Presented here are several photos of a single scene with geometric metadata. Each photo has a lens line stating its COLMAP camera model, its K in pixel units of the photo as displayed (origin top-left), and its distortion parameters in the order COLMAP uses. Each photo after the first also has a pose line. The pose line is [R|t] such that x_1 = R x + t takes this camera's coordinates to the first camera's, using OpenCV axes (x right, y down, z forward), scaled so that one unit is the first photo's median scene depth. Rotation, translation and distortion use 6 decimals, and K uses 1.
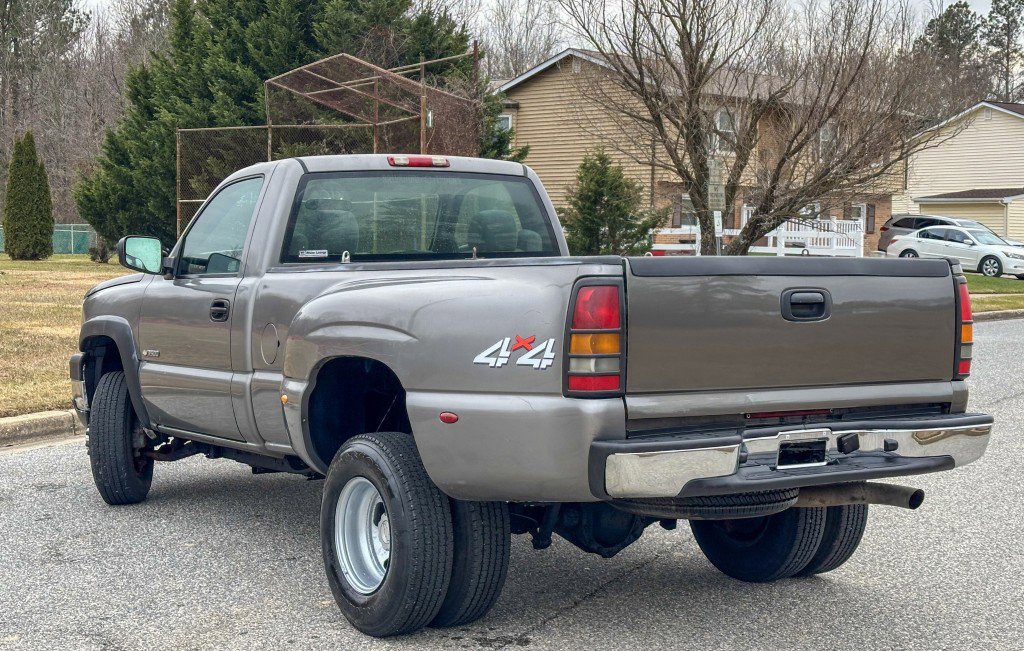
lens RADIAL K [[1602.3, 0, 499.7], [0, 1602.3, 289.1], [0, 0, 1]] dist [0.159689, -0.005296]
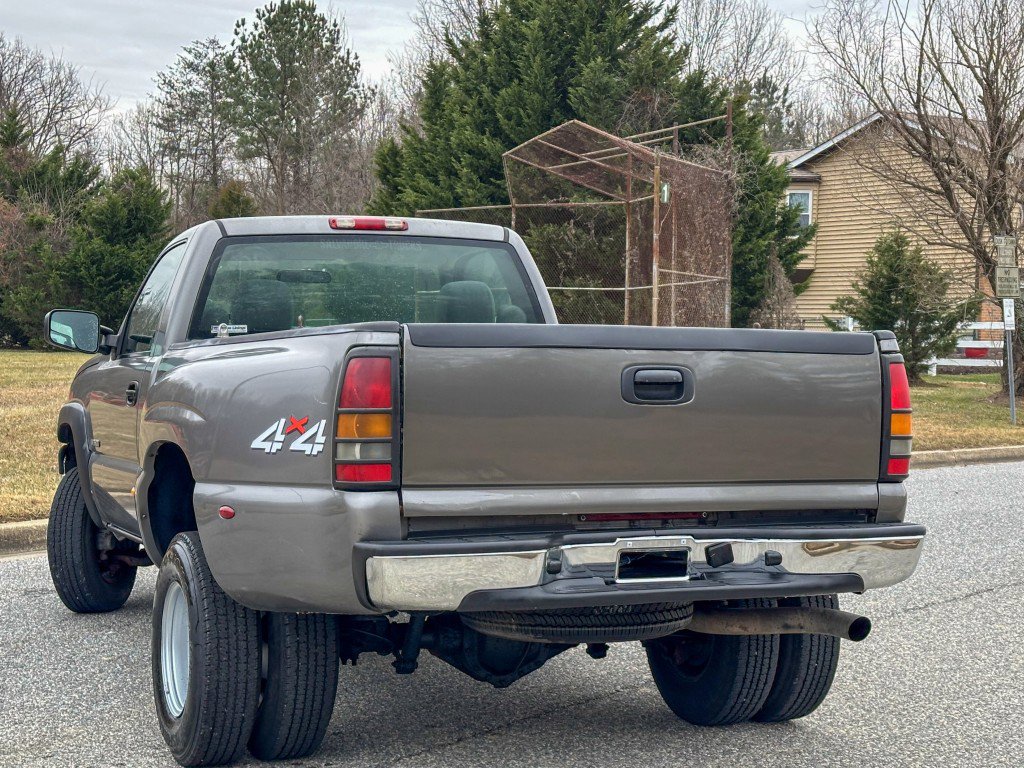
lens RADIAL K [[1827.9, 0, 512.0], [0, 1827.9, 384.0], [0, 0, 1]] dist [0.148728, -0.014246]
pose [[0.982181, 0.009485, -0.187697, 0.250666], [-0.010643, 0.999930, -0.005163, 0.012801], [0.187635, 0.007069, 0.982213, 0.057178]]
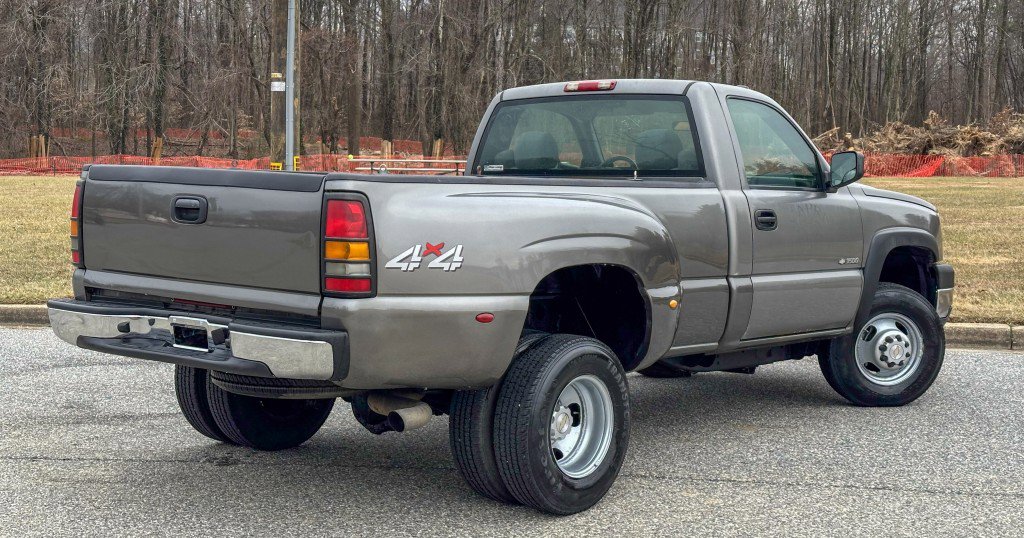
lens RADIAL K [[1523.2, 0, 508.3], [0, 1523.2, 214.8], [0, 0, 1]] dist [0.145495, -0.010115]
pose [[0.266443, 0.039487, -0.963041, 1.127575], [-0.038648, 0.998795, 0.030260, -0.024771], [0.963075, 0.029157, 0.267648, 0.793850]]
